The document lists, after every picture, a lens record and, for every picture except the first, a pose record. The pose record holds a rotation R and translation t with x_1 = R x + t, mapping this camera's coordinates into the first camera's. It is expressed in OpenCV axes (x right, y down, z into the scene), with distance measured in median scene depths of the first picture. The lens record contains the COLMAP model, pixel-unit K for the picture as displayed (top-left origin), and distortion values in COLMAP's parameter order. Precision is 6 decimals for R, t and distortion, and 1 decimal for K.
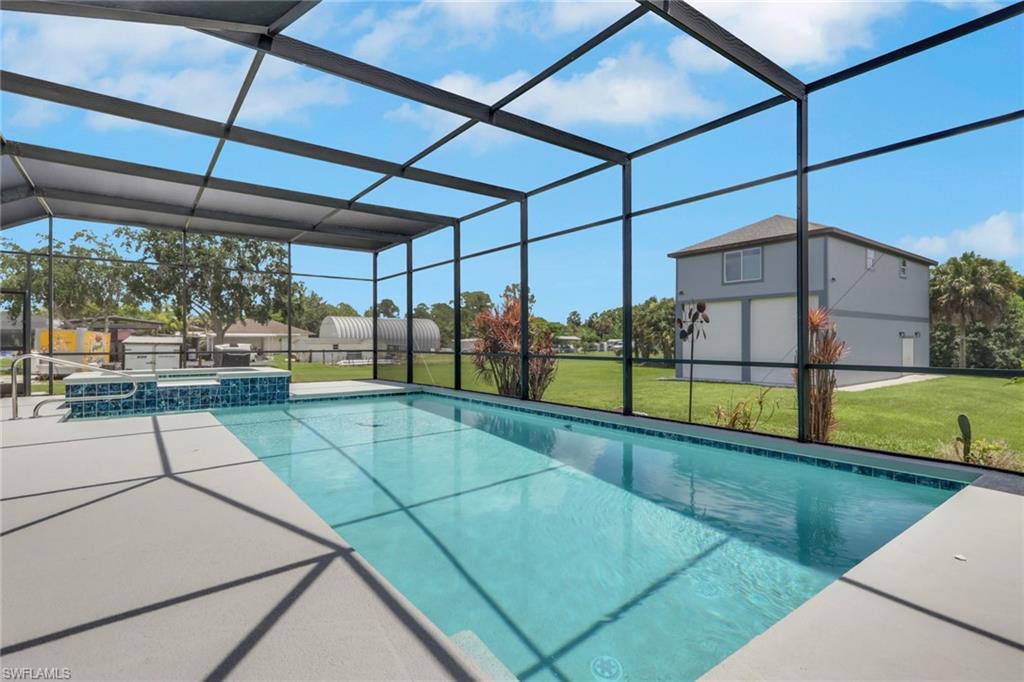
lens RADIAL K [[495.3, 0, 509.5], [0, 495.3, 342.0], [0, 0, 1]] dist [0.001259, 0.000161]
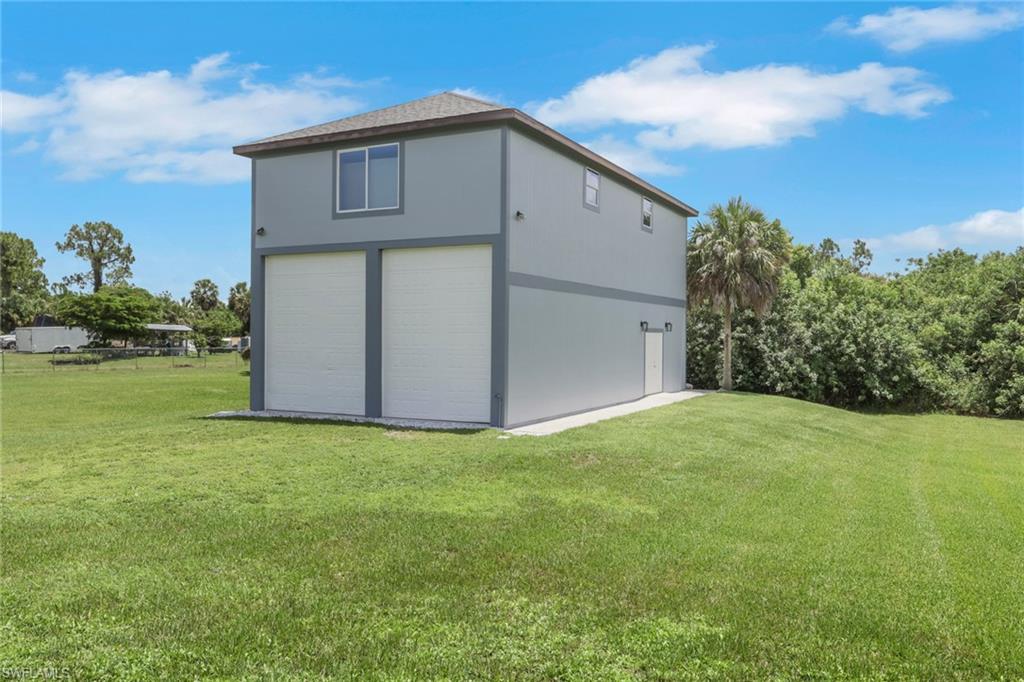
lens RADIAL K [[843.8, 0, 511.9], [0, 843.8, 340.4], [0, 0, 1]] dist [0.005622, 0.000091]
pose [[0.891711, 0.005804, 0.452569, 0.169949], [-0.007851, 0.999966, 0.002644, 0.000515], [-0.452538, -0.005911, 0.891726, 0.151639]]
